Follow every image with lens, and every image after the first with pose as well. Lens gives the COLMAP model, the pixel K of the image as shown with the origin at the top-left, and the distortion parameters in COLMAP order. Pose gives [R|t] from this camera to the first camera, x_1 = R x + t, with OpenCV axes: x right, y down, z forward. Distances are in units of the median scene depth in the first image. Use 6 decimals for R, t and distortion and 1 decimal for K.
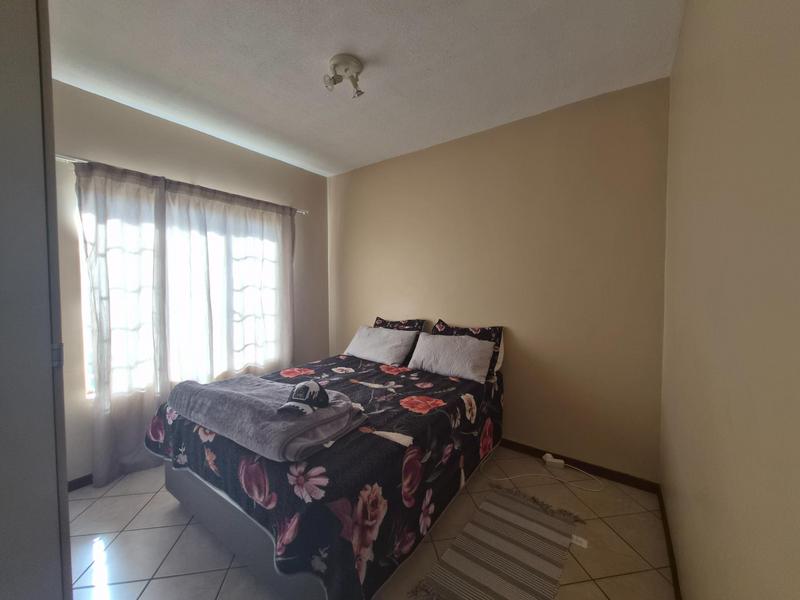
lens RADIAL K [[314.4, 0, 399.3], [0, 314.4, 295.9], [0, 0, 1]] dist [-0.001126, 0.000046]
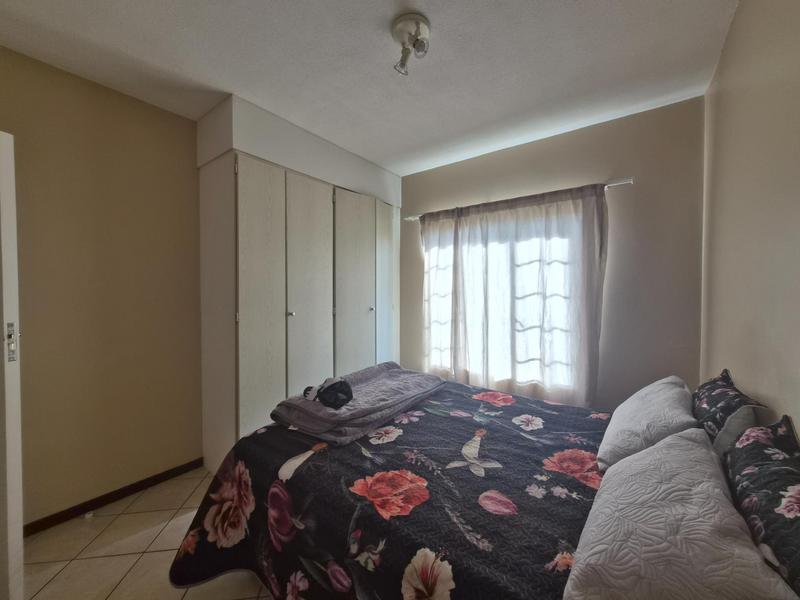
lens RADIAL K [[314.4, 0, 399.3], [0, 314.4, 295.9], [0, 0, 1]] dist [-0.001126, 0.000046]
pose [[-0.026894, 0.022110, -0.999394, 0.498713], [-0.040874, 0.998895, 0.023199, -0.035978], [0.998802, 0.041473, -0.025960, 0.752547]]
